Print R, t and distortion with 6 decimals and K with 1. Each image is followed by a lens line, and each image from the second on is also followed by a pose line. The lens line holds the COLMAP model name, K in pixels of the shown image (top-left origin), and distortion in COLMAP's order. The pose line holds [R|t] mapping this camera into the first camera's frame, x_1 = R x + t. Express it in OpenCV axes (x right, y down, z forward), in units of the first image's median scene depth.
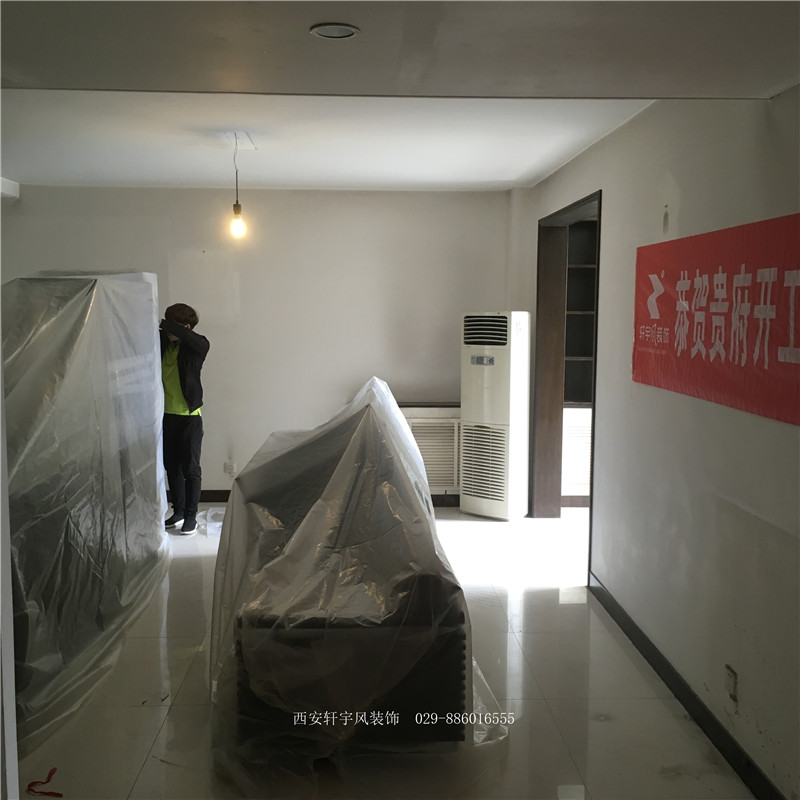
lens RADIAL K [[893.6, 0, 400.0], [0, 893.6, 400.0], [0, 0, 1]] dist [0.065255, -0.056938]
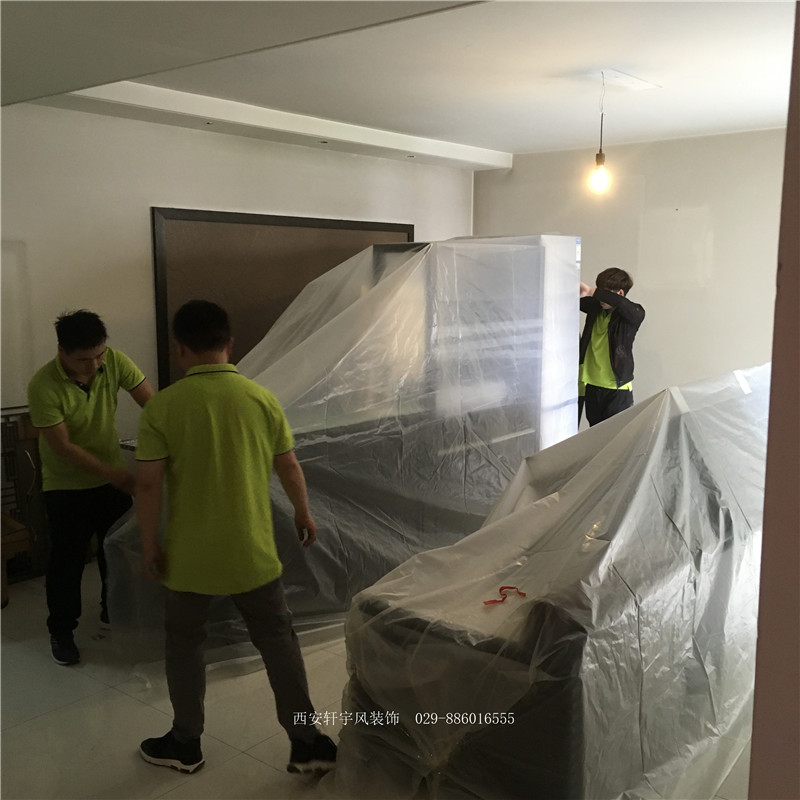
lens RADIAL K [[901.7, 0, 375.0], [0, 901.7, 400.0], [0, 0, 1]] dist [0.011207, -0.004420]
pose [[0.740669, 0.091569, -0.665601, 0.320678], [-0.069908, 0.995795, 0.059202, -0.015235], [0.668224, 0.002682, 0.743956, 0.223940]]
